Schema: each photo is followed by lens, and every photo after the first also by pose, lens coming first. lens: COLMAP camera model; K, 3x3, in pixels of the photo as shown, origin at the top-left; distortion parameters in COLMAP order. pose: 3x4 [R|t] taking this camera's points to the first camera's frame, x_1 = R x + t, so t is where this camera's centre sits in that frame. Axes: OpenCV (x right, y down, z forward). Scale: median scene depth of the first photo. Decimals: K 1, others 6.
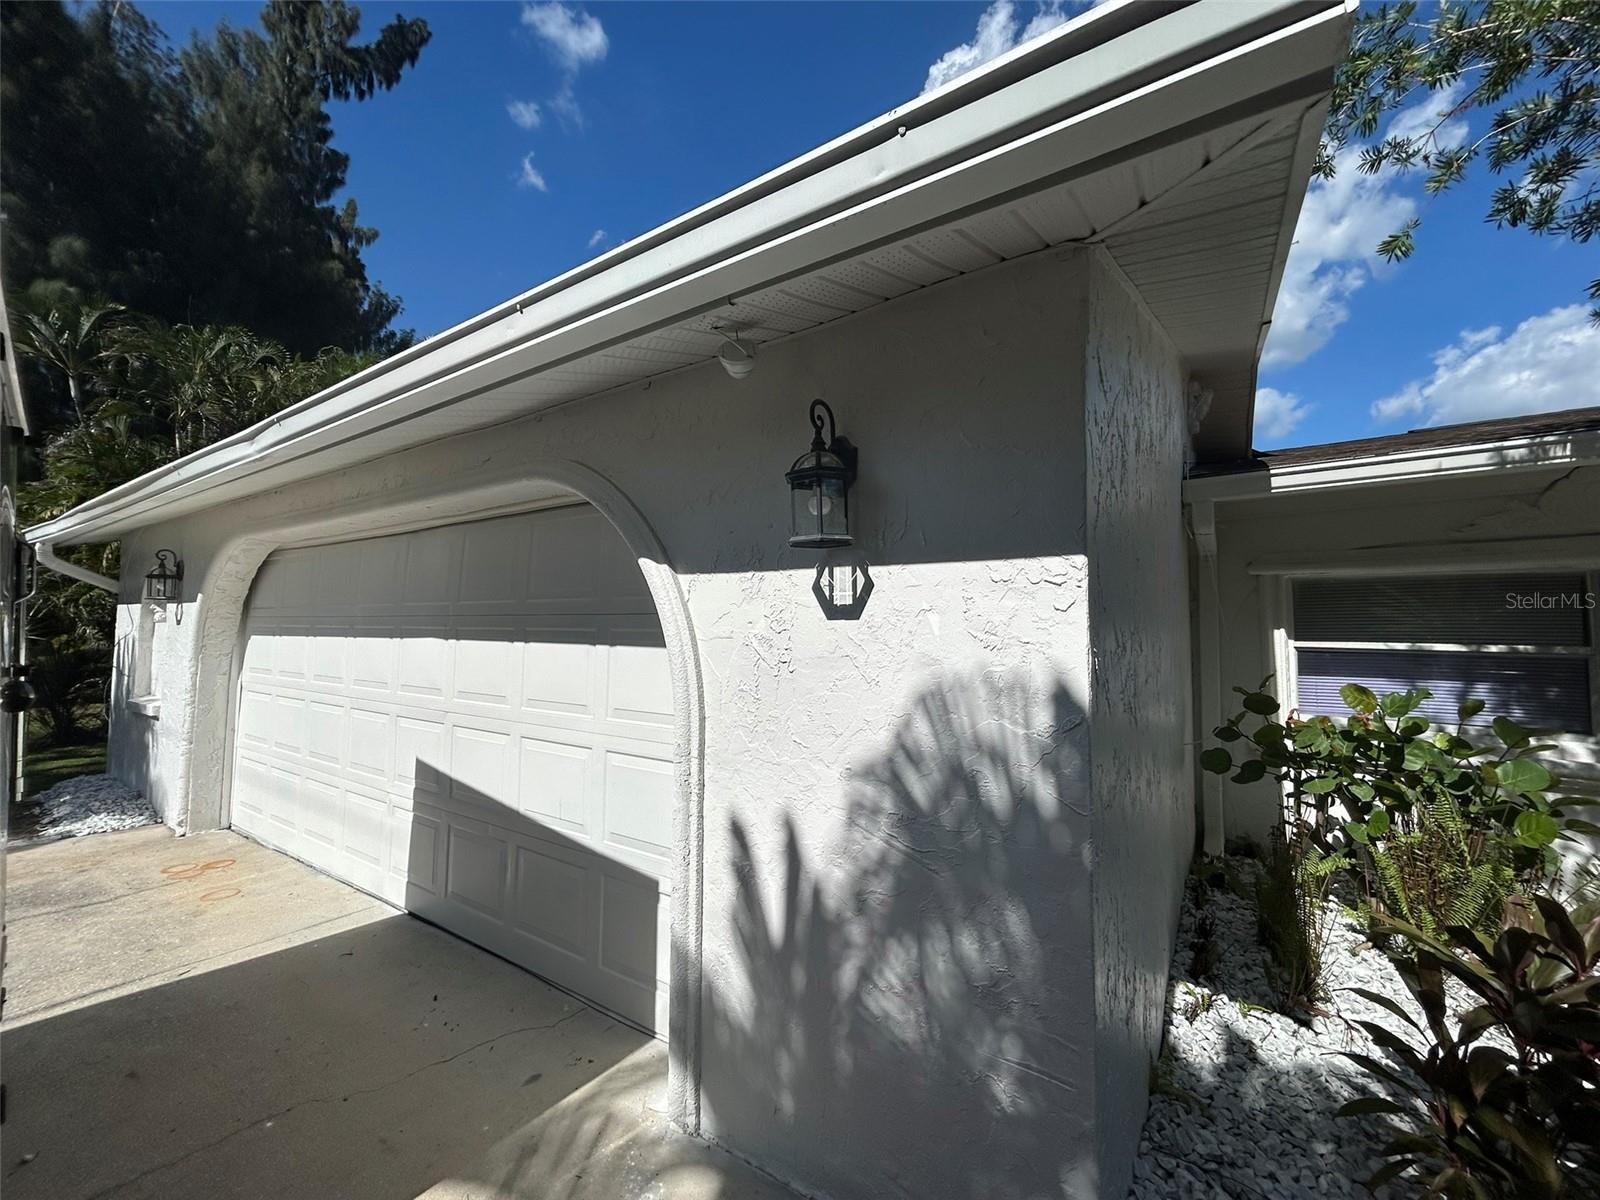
lens RADIAL K [[625.1, 0, 800.0], [0, 625.1, 600.0], [0, 0, 1]] dist [0.007891, 0.005152]
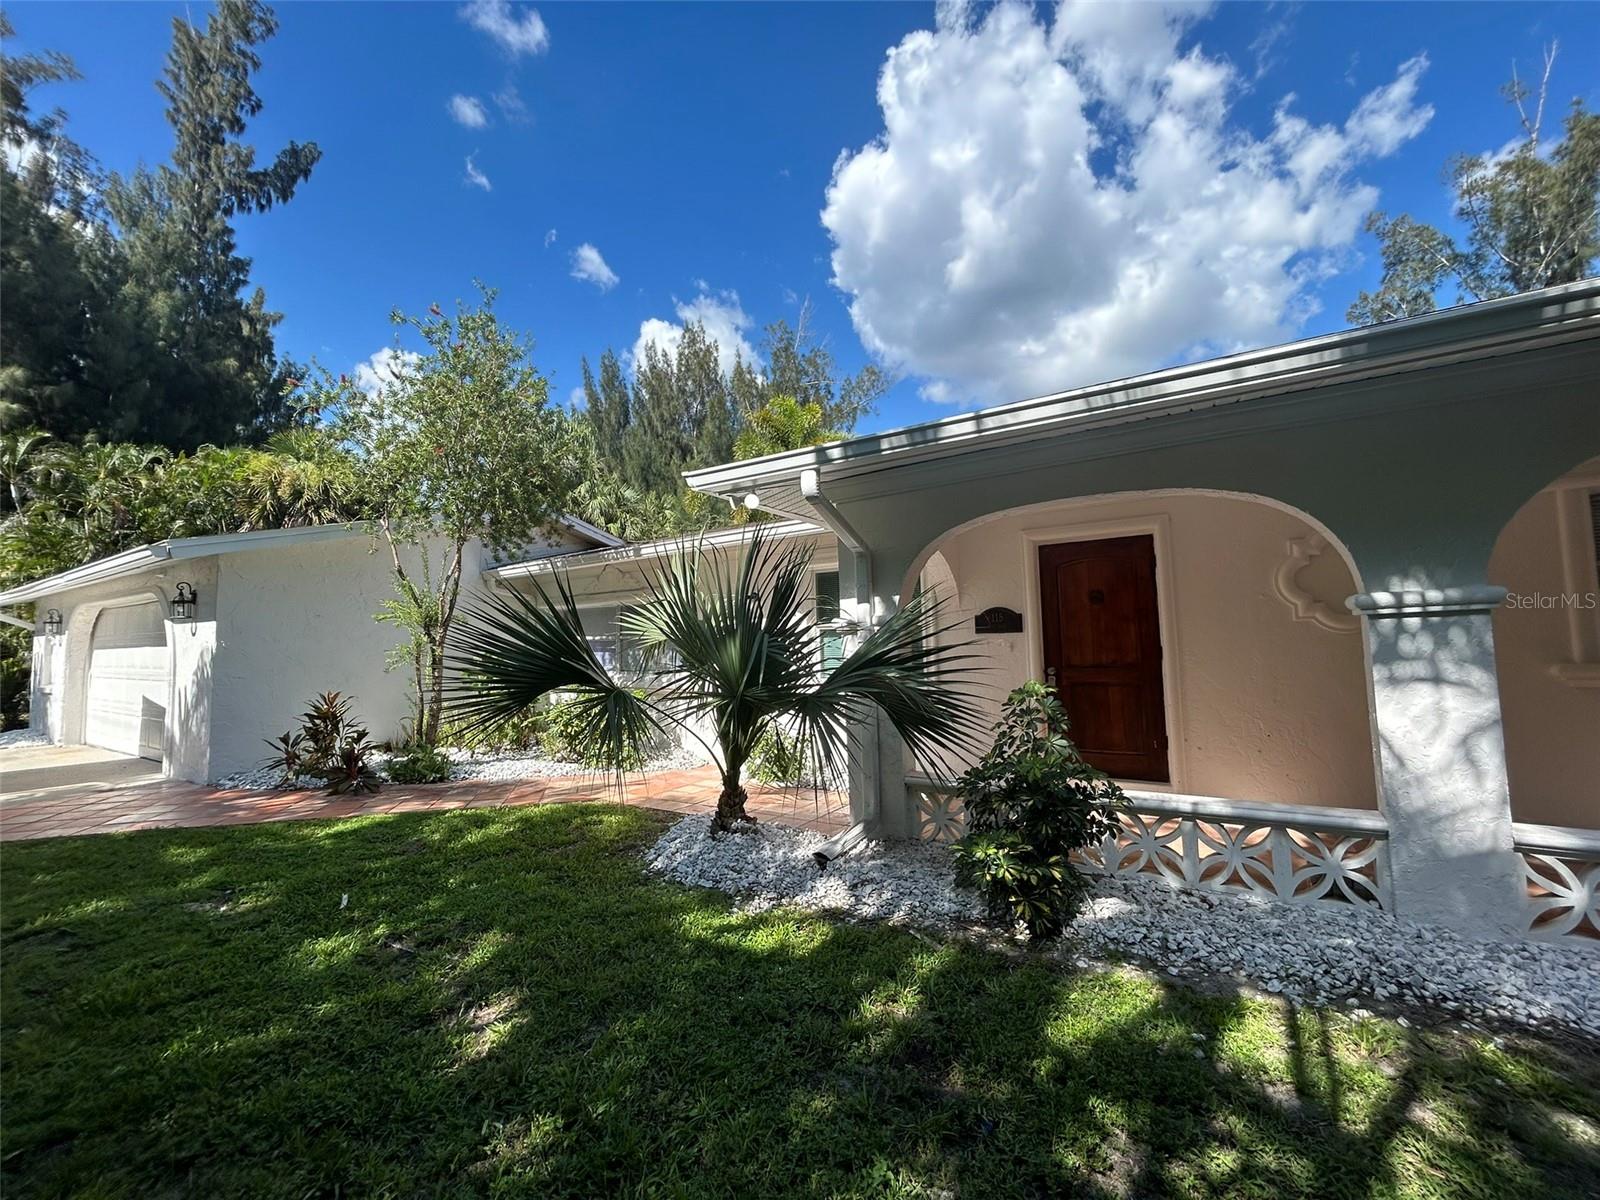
lens RADIAL K [[647.0, 0, 800.0], [0, 647.0, 600.0], [0, 0, 1]] dist [-0.000536, 0.011417]
pose [[0.999446, -0.032862, 0.005310, 0.329717], [0.032914, 0.999408, -0.009982, -0.002343], [-0.004979, 0.010151, 0.999936, -0.267436]]
